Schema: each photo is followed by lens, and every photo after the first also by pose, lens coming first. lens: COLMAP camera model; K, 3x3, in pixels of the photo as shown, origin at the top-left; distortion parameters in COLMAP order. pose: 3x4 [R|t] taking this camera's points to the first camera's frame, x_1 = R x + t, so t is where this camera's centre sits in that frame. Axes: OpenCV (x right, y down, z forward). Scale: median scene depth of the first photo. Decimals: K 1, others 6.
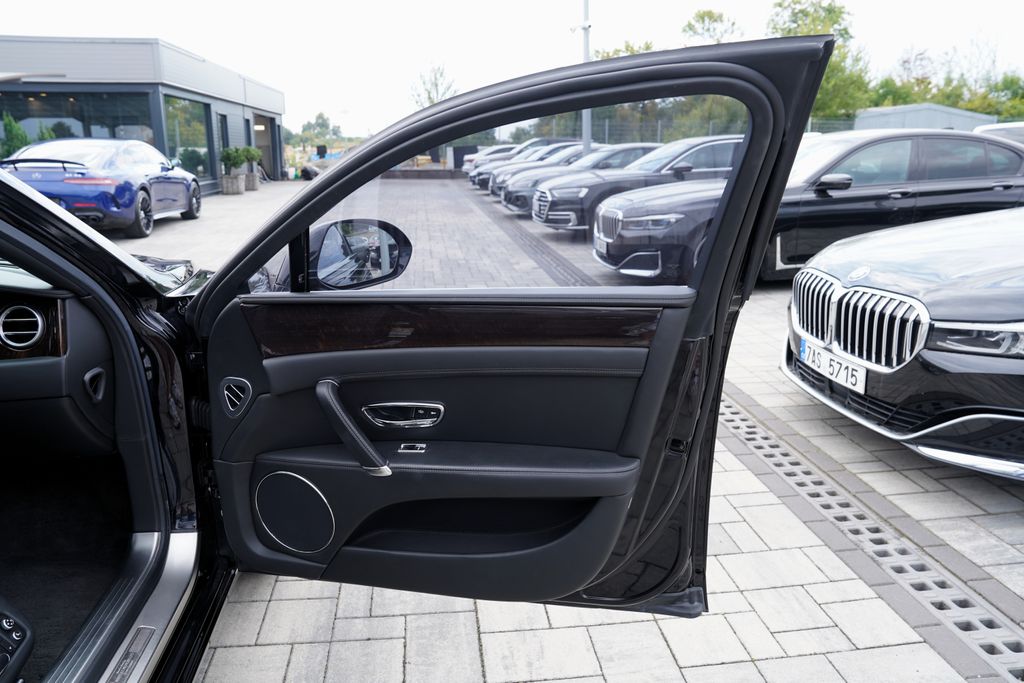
lens RADIAL K [[712.8, 0, 513.6], [0, 712.8, 335.2], [0, 0, 1]] dist [-0.086392, 0.063209]
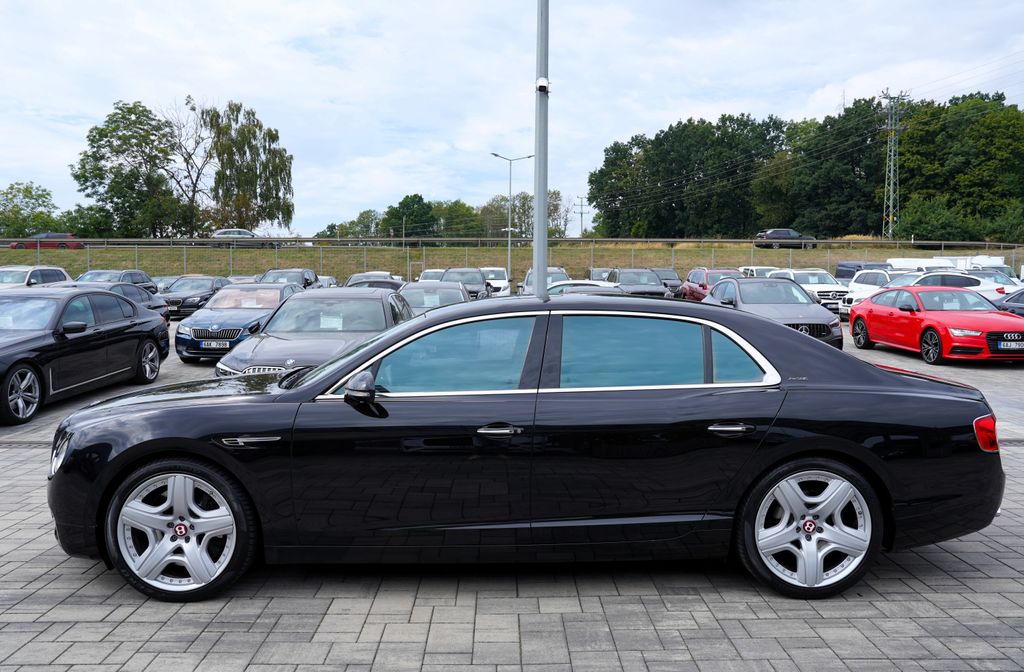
lens RADIAL K [[792.6, 0, 512.0], [0, 792.6, 336.0], [0, 0, 1]] dist [-0.096453, 0.106422]
pose [[0.109079, -0.062486, 0.992067, -0.259568], [0.247070, 0.968407, 0.033830, -0.009705], [-0.962839, 0.241420, 0.121071, -0.006953]]
